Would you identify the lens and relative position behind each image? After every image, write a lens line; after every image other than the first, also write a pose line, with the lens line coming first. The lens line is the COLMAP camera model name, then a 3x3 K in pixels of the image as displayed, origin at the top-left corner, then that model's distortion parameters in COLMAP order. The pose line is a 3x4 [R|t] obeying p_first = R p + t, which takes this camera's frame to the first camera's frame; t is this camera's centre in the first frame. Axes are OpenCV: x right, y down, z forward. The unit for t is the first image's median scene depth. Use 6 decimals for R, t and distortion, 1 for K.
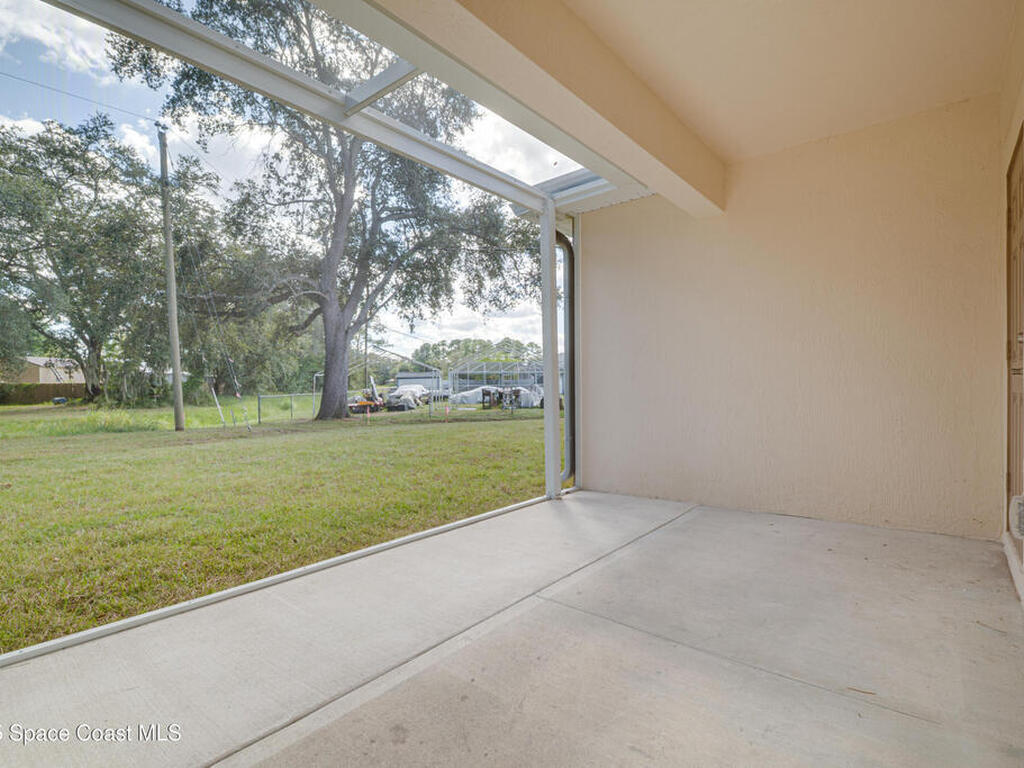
lens RADIAL K [[509.9, 0, 510.5], [0, 509.9, 386.0], [0, 0, 1]] dist [0.003728, -0.004730]
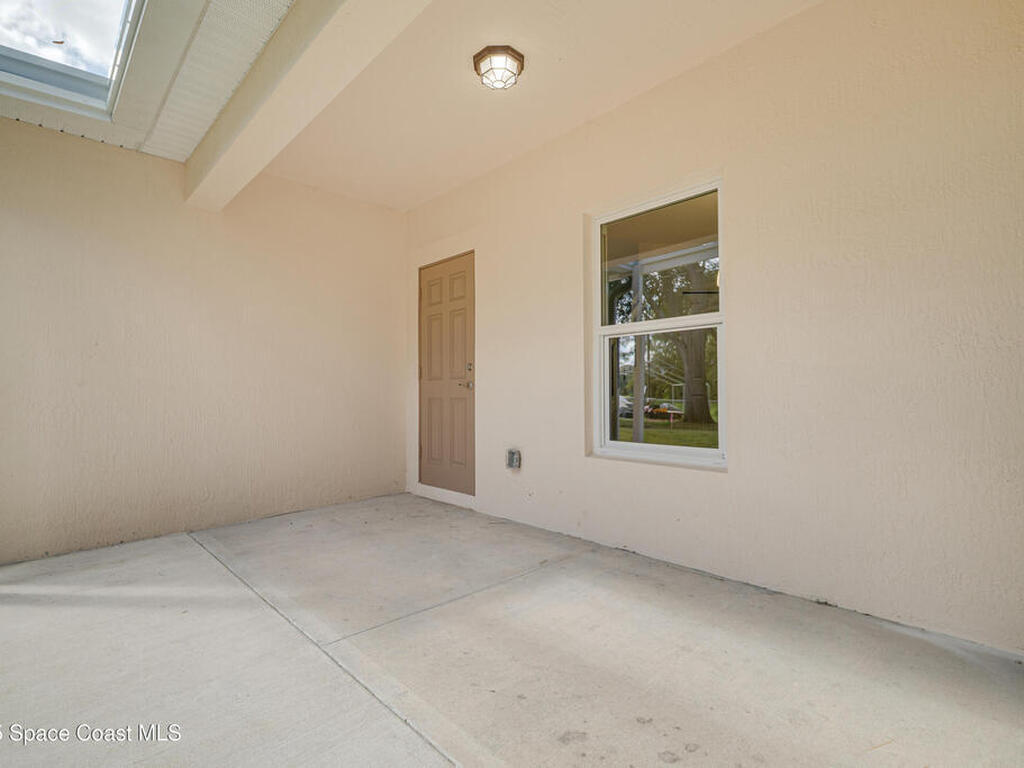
lens RADIAL K [[509.9, 0, 510.5], [0, 509.9, 386.0], [0, 0, 1]] dist [0.003728, -0.004730]
pose [[0.116631, 0.018862, 0.992996, -0.966863], [0.011250, 0.999730, -0.020311, 0.017650], [-0.993112, 0.013540, 0.116387, 0.786371]]
